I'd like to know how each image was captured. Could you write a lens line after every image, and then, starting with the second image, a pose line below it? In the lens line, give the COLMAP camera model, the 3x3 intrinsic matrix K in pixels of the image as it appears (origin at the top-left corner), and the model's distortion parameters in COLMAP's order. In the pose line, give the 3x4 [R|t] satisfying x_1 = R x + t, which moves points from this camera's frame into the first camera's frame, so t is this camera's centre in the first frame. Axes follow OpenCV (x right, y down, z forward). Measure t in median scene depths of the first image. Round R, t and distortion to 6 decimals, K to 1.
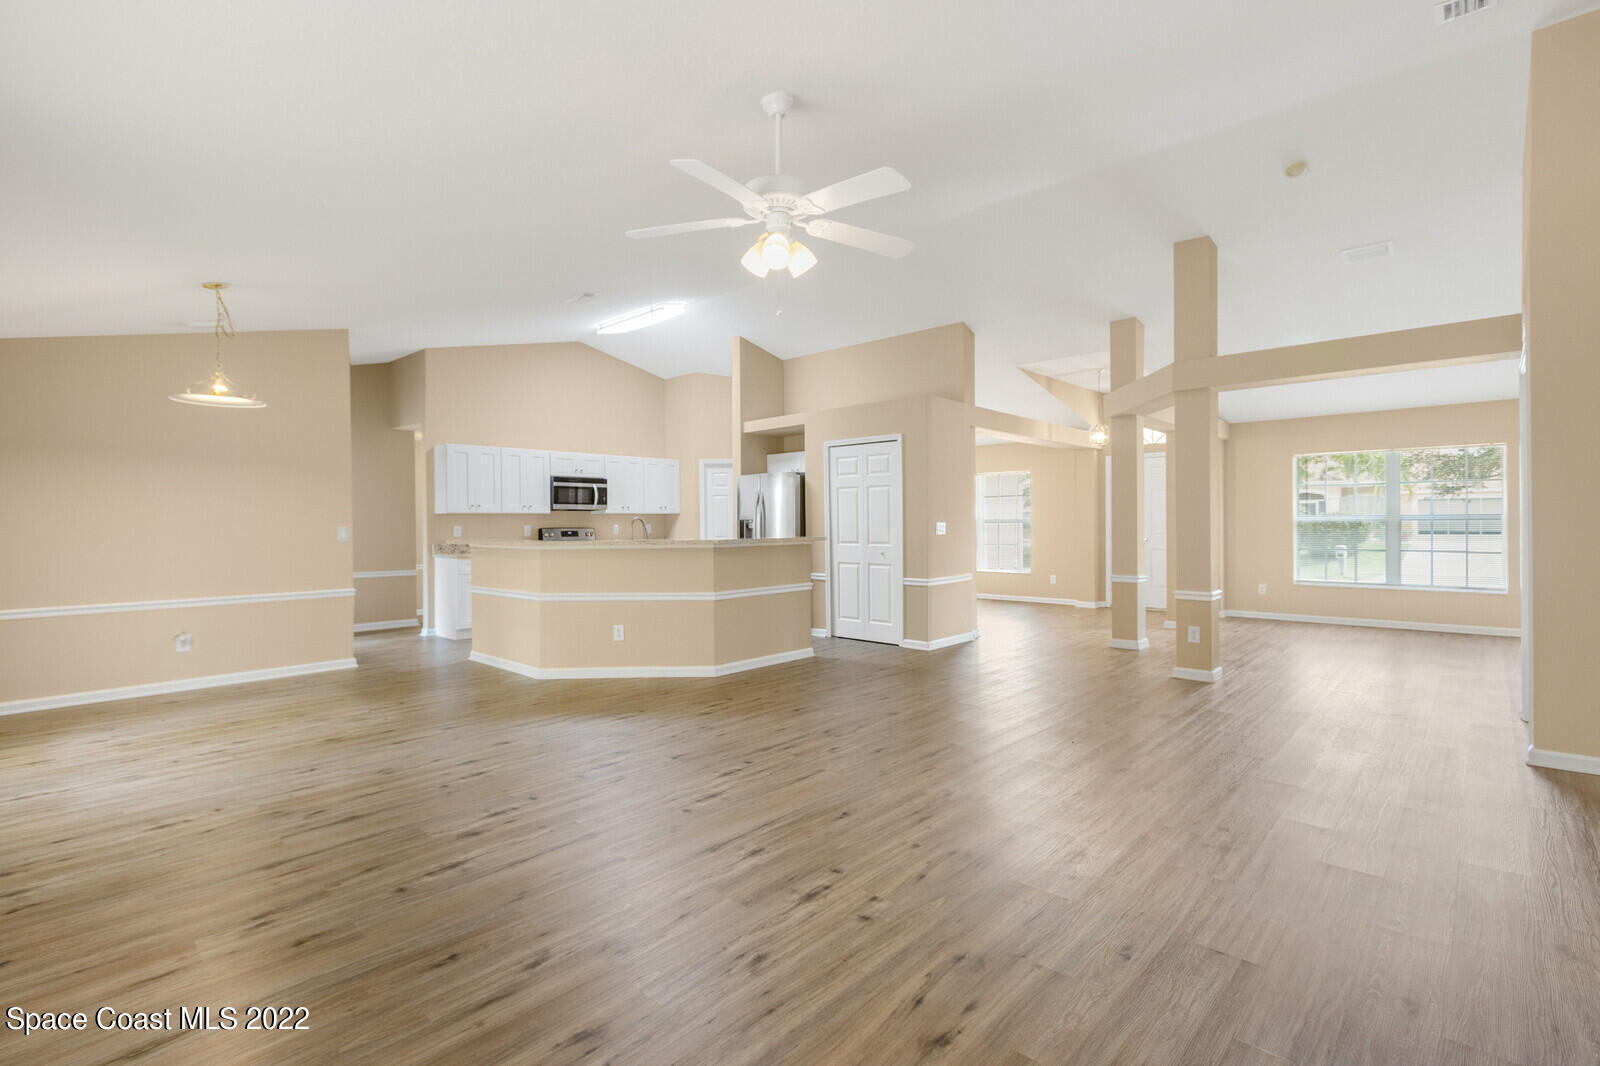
lens RADIAL K [[735.1, 0, 796.1], [0, 735.1, 531.8], [0, 0, 1]] dist [-0.000981, 0.000055]
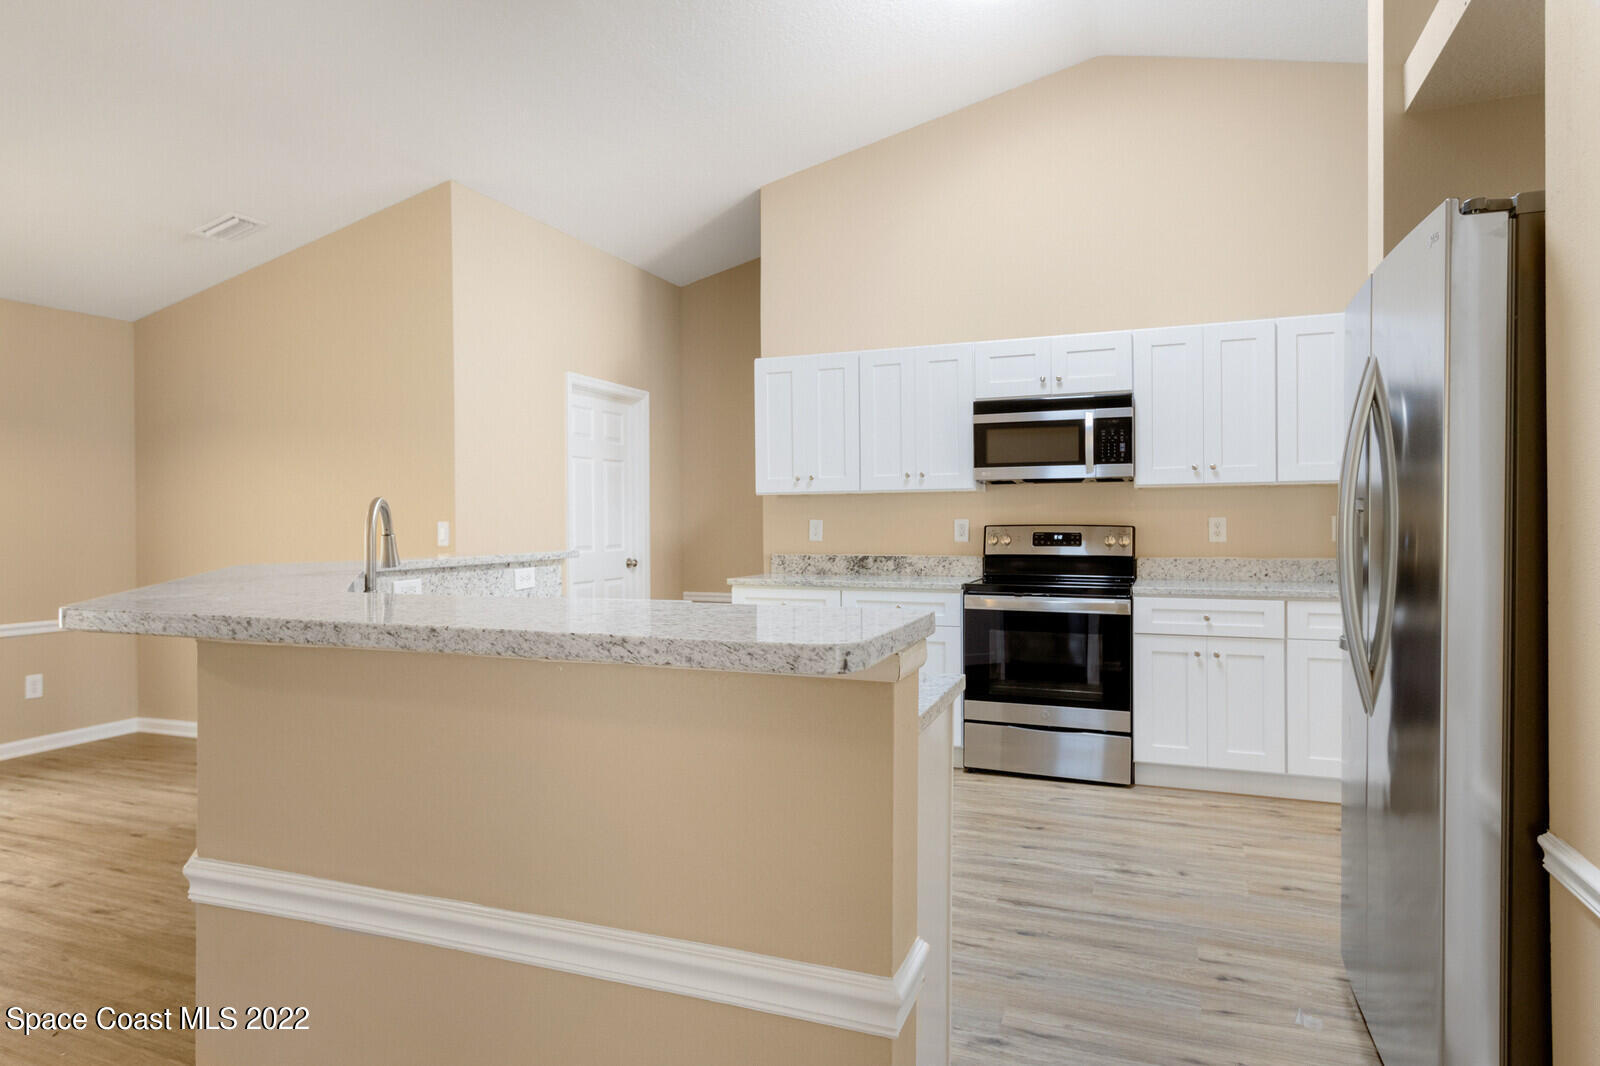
lens RADIAL K [[993.0, 0, 794.1], [0, 993.0, 522.1], [0, 0, 1]] dist [0.031812, 0.000504]
pose [[0.357871, 0.010811, -0.933708, 0.158881], [-0.002896, 0.999941, 0.010468, -0.012622], [0.933766, -0.001042, 0.357882, 0.701192]]
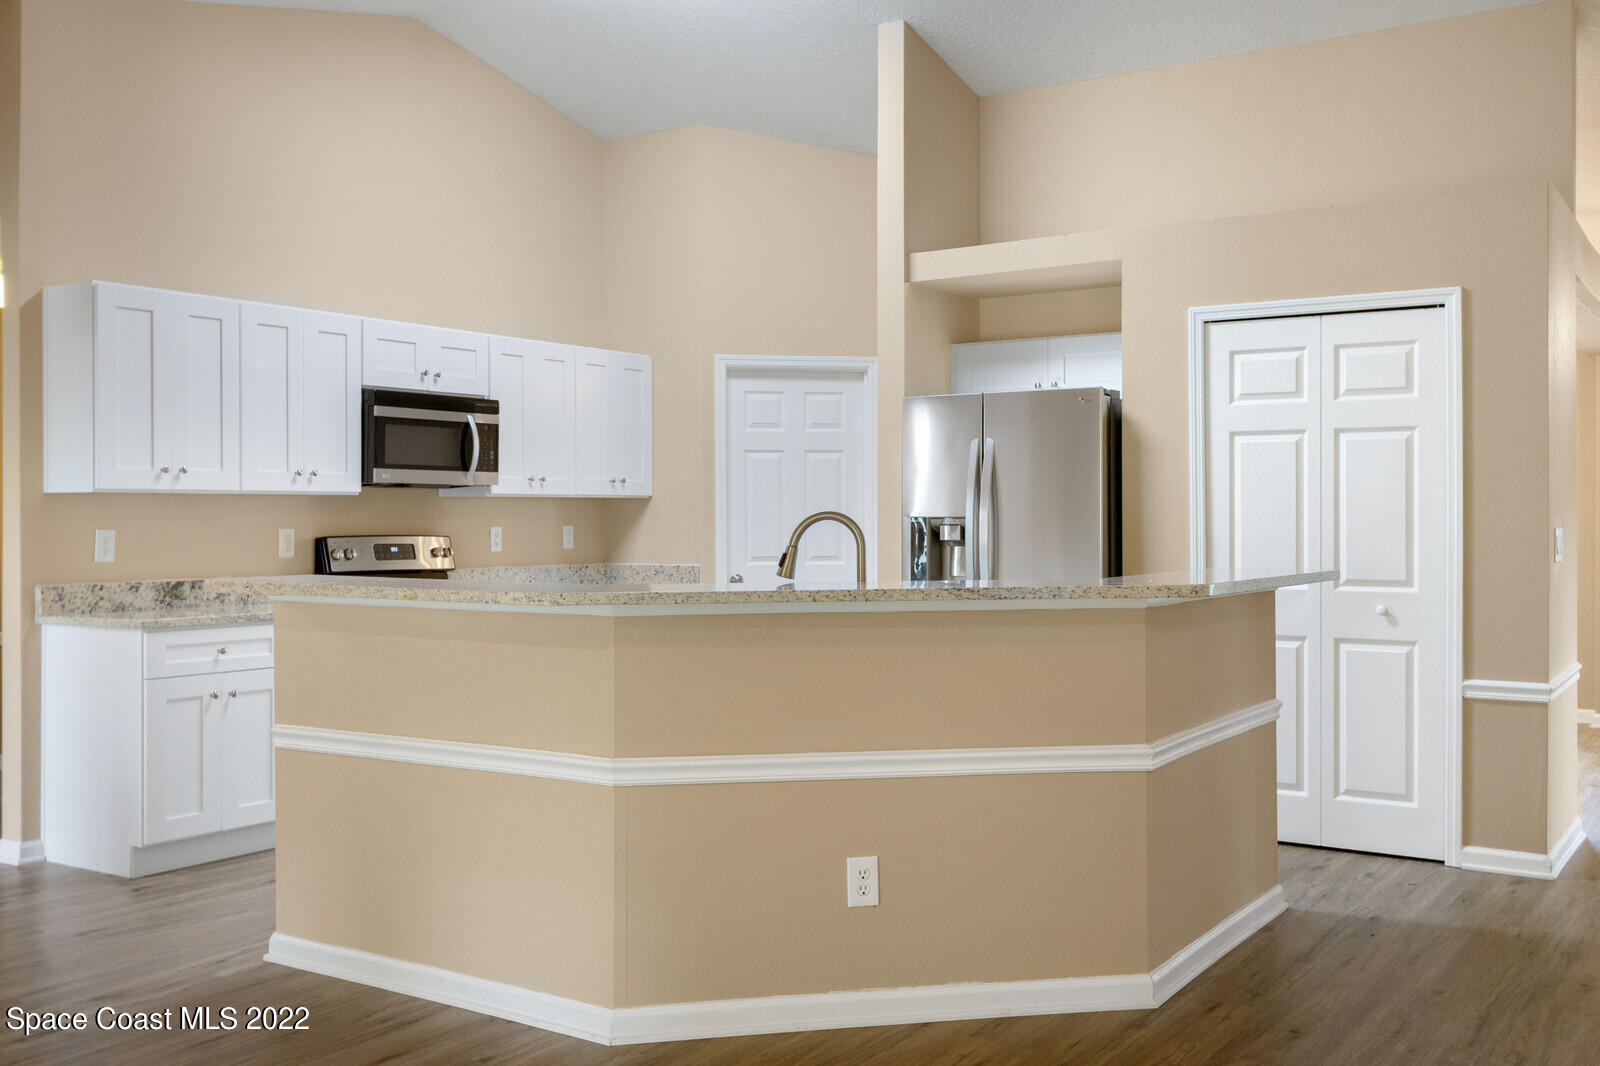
lens RADIAL K [[1534.5, 0, 797.8], [0, 1534.5, 532.0], [0, 0, 1]] dist [0.017030, 0.000000]
pose [[0.985043, 0.004784, 0.172245, -0.256398], [-0.004562, 0.999988, -0.001684, -0.006969], [-0.172251, 0.000873, 0.985053, 0.241934]]
